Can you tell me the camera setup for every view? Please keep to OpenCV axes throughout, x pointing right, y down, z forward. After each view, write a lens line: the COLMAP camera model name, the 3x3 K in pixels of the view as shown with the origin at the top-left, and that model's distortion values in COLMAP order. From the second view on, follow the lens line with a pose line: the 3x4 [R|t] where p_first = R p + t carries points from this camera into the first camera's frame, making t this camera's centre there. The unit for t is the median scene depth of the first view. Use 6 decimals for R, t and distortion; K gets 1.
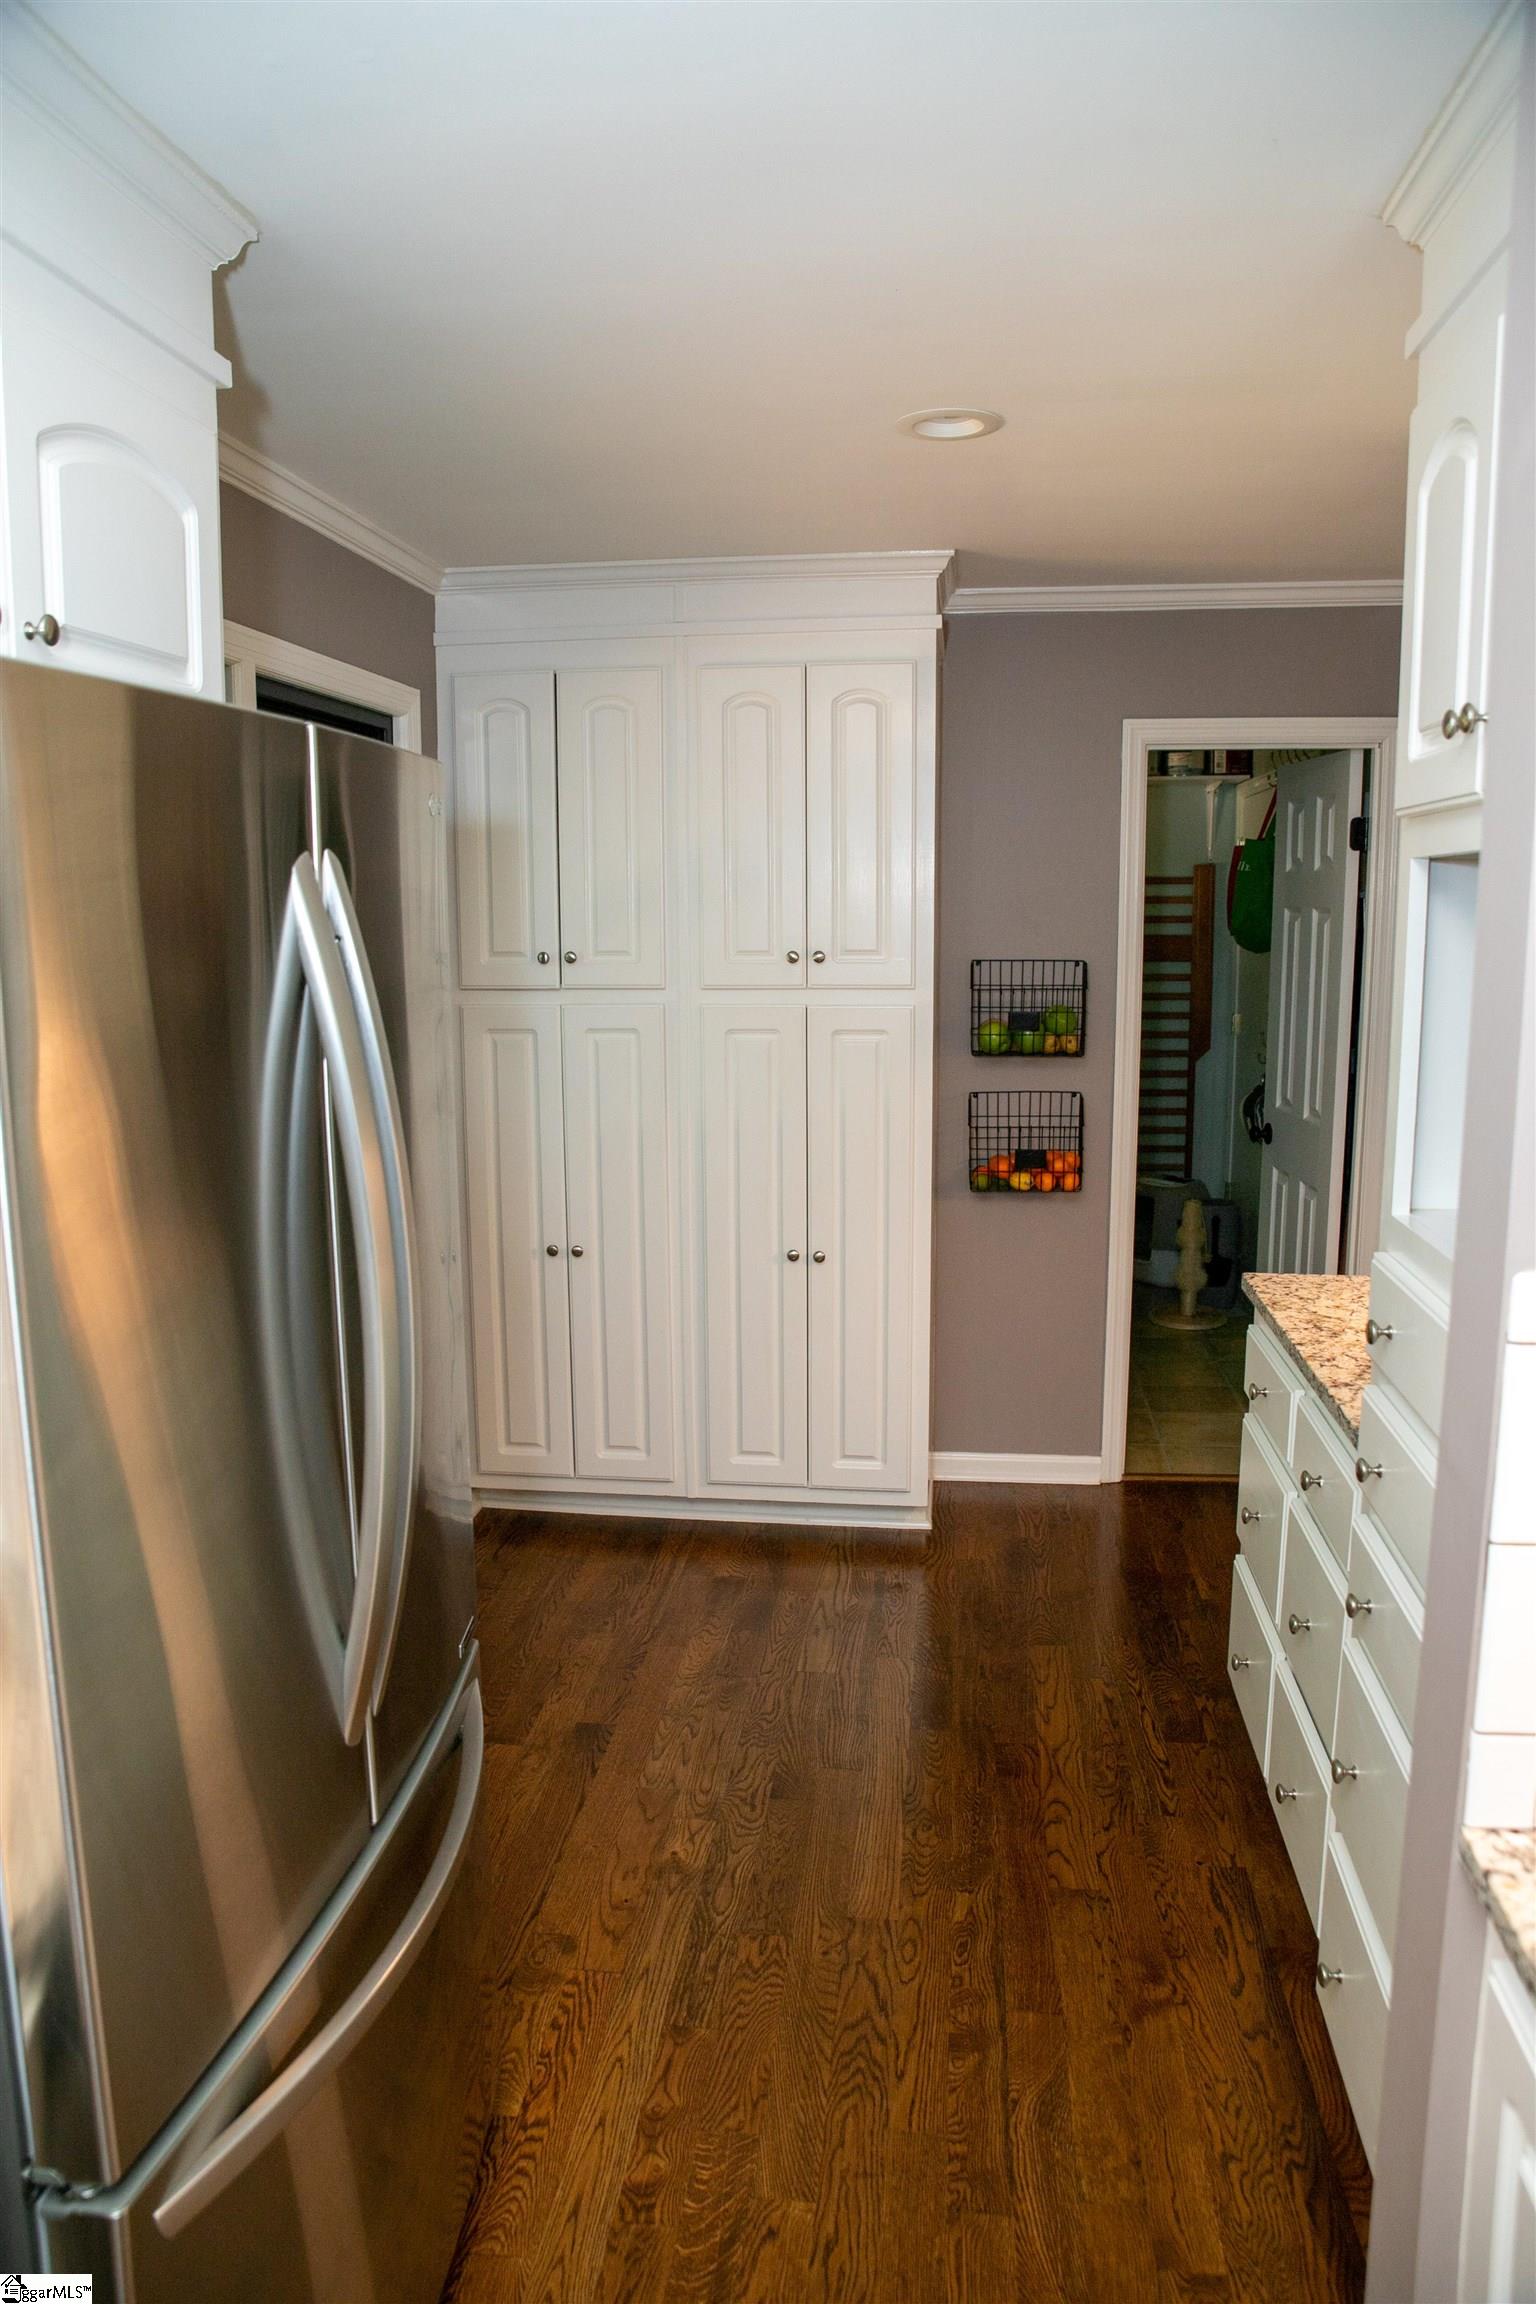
lens RADIAL K [[1577.6, 0, 768.0], [0, 1577.6, 1152.0], [0, 0, 1]] dist [-0.131499, 0.098448]
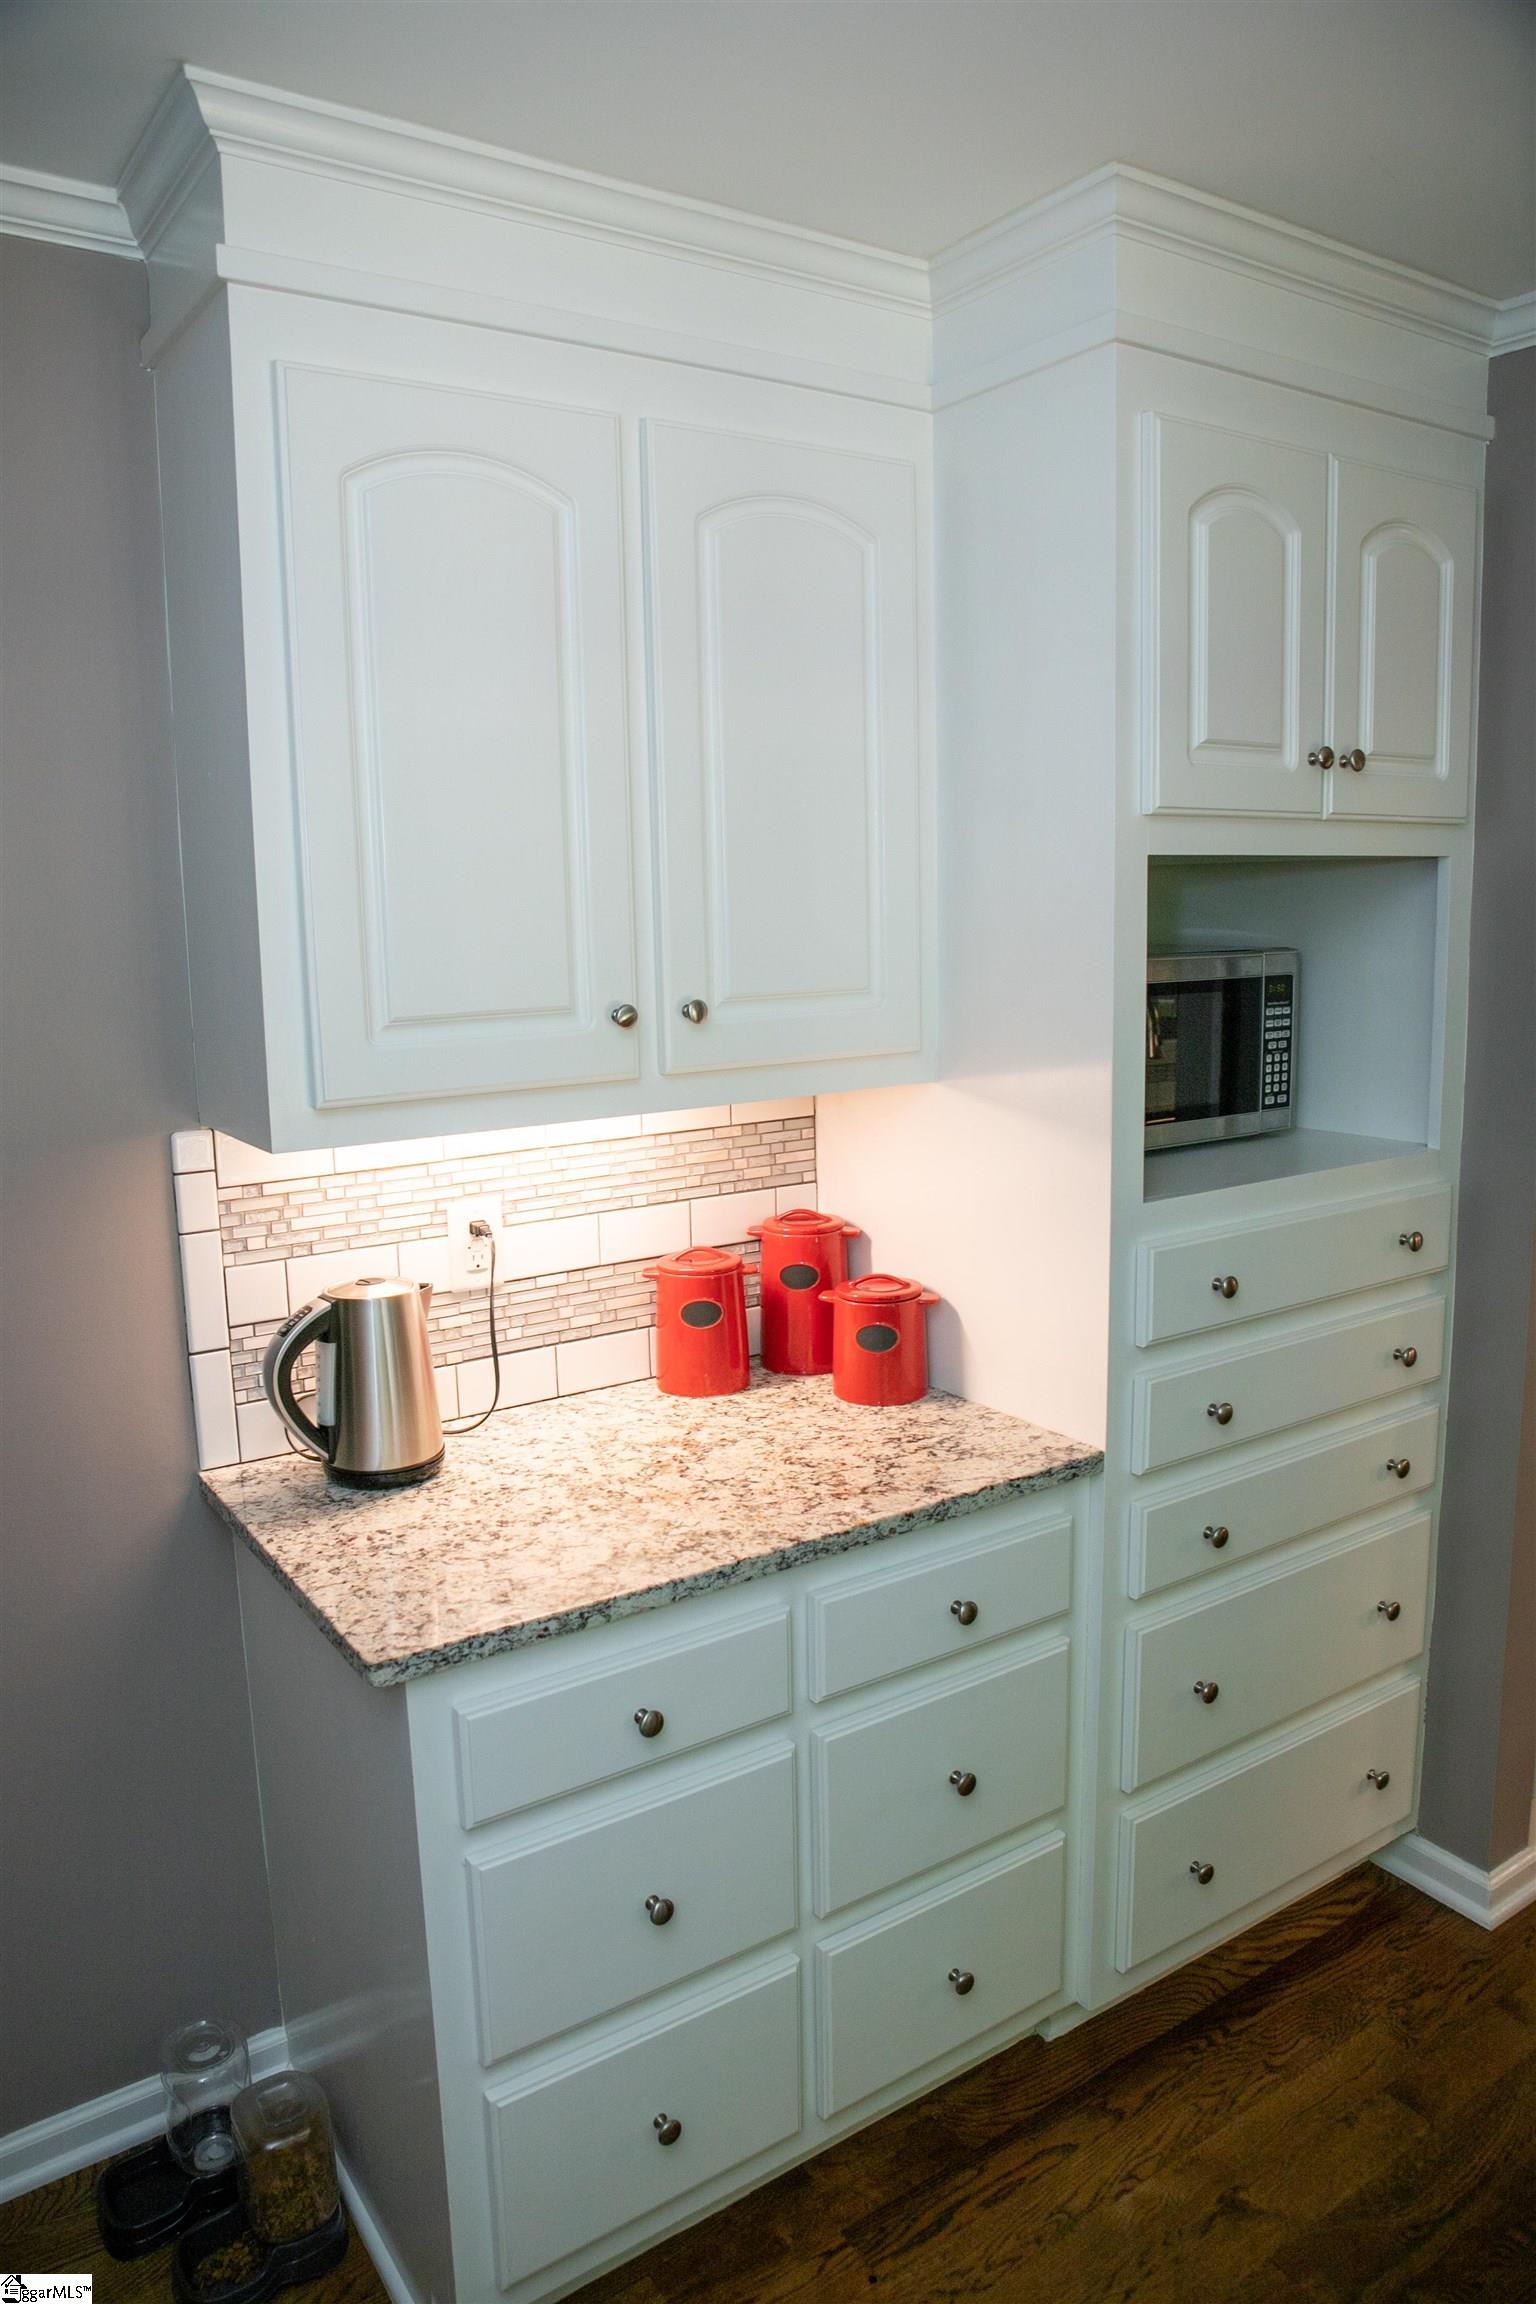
lens RADIAL K [[1577.6, 0, 768.0], [0, 1577.6, 1152.0], [0, 0, 1]] dist [-0.131499, 0.098448]
pose [[-0.653511, -0.099762, 0.750313, -0.162380], [0.140150, 0.958187, 0.249470, -0.221190], [-0.743828, 0.268188, -0.612205, 1.387825]]
